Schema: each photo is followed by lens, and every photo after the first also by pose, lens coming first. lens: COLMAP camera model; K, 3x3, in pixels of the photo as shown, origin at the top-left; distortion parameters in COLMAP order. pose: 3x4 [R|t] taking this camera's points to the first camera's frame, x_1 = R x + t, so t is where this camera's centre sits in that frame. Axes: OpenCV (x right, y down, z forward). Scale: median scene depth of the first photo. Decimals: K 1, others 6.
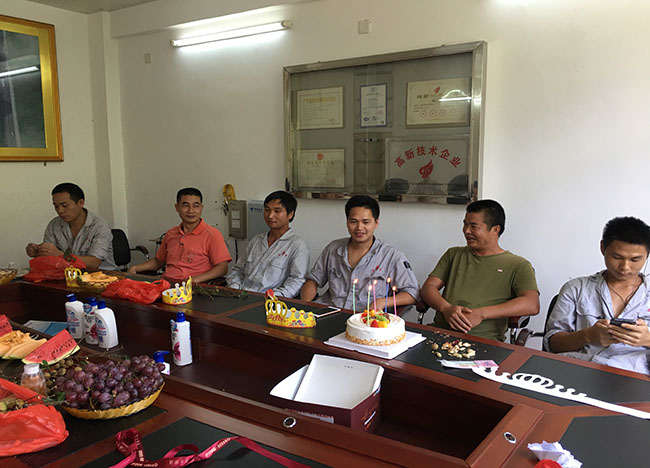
lens RADIAL K [[572.1, 0, 325.0], [0, 572.1, 234.0], [0, 0, 1]] dist [0.158278, -0.266906]
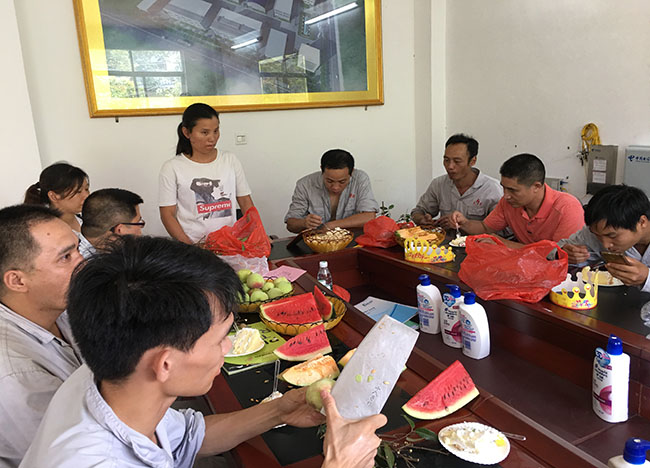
lens RADIAL K [[572.1, 0, 325.0], [0, 572.1, 234.0], [0, 0, 1]] dist [0.158278, -0.266906]
pose [[0.889539, 0.064534, -0.452278, -0.210869], [-0.019512, 0.994436, 0.103518, -0.027648], [0.456442, -0.083259, 0.885849, 0.271047]]
